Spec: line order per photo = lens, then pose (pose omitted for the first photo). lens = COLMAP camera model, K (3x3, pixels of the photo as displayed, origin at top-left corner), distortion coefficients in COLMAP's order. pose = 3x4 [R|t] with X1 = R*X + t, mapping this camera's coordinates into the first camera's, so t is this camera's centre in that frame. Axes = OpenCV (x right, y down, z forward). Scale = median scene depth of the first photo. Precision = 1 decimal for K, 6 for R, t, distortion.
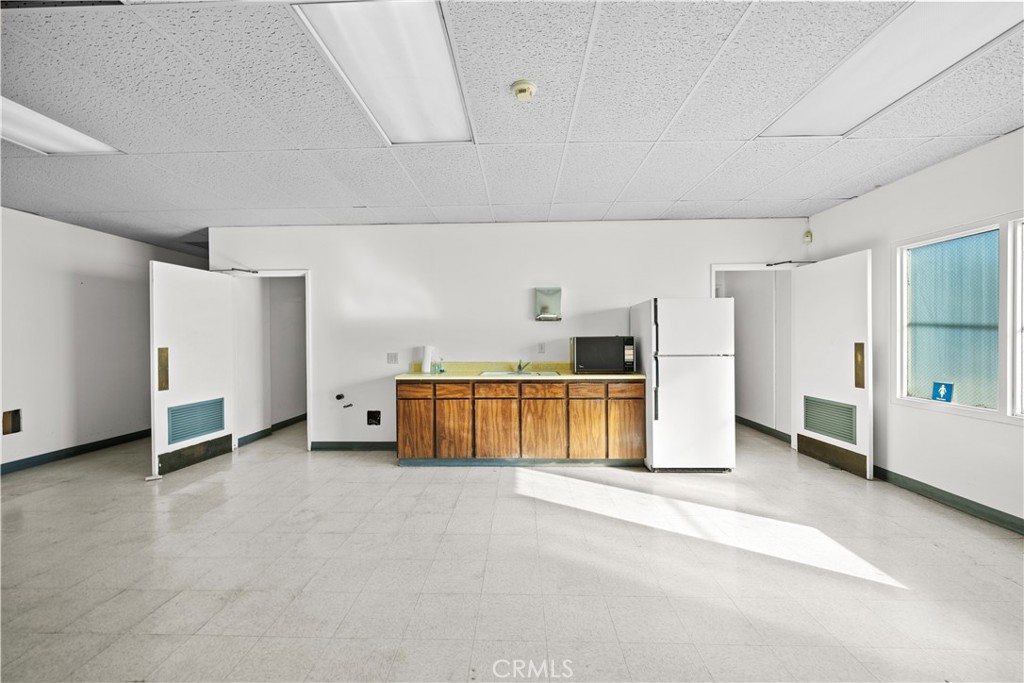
lens RADIAL K [[409.2, 0, 504.5], [0, 409.2, 342.5], [0, 0, 1]] dist [0.000021, -0.000050]
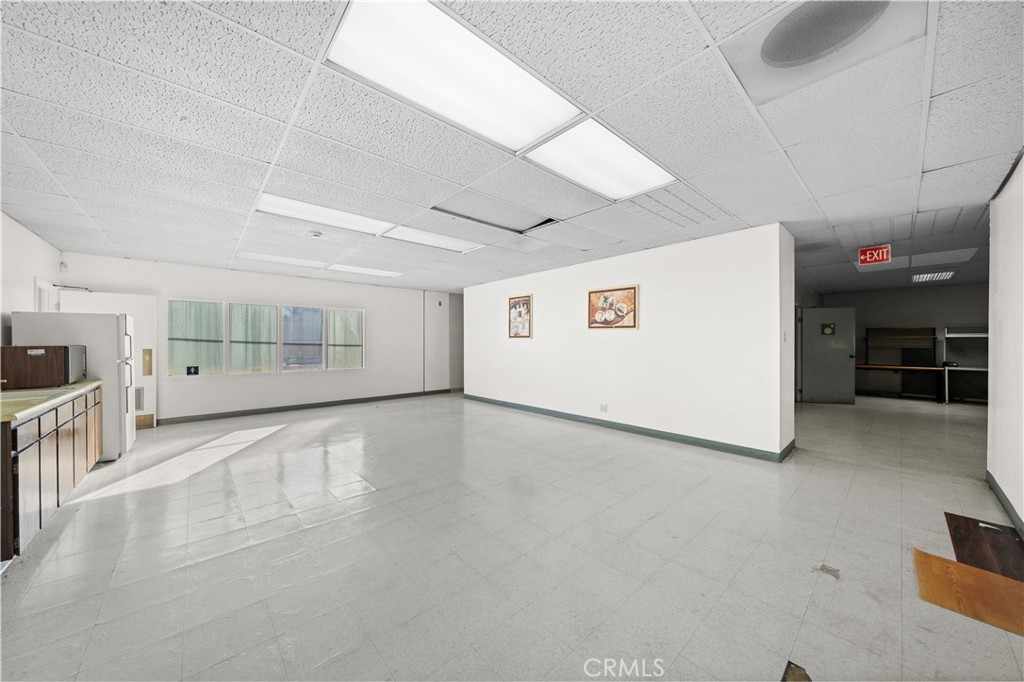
lens RADIAL K [[349.1, 0, 508.8], [0, 349.1, 341.9], [0, 0, 1]] dist [-0.000274, -0.000217]
pose [[-0.704976, 0.013491, 0.709102, -1.385460], [0.020068, 0.999798, 0.000930, 0.000399], [-0.708947, 0.014886, -0.705105, 1.098158]]
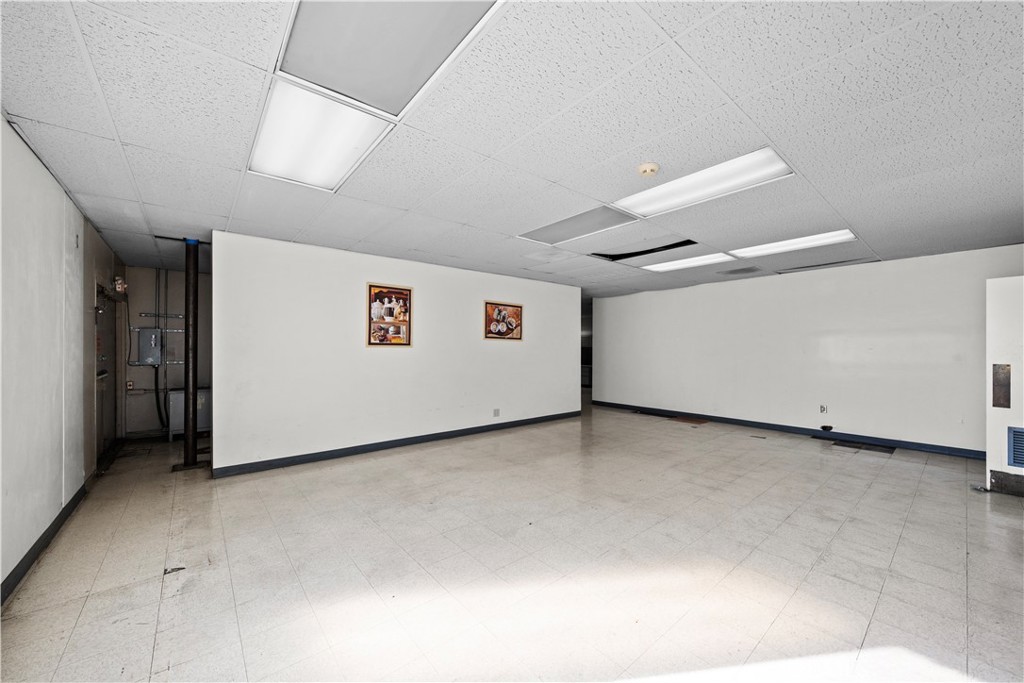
lens RADIAL K [[375.8, 0, 509.5], [0, 375.8, 347.8], [0, 0, 1]] dist [-0.002246, -0.000155]
pose [[-0.737420, 0.010117, -0.675359, 0.800669], [-0.005196, 0.999773, 0.020650, -0.048650], [0.675415, 0.018737, -0.737200, 1.069511]]
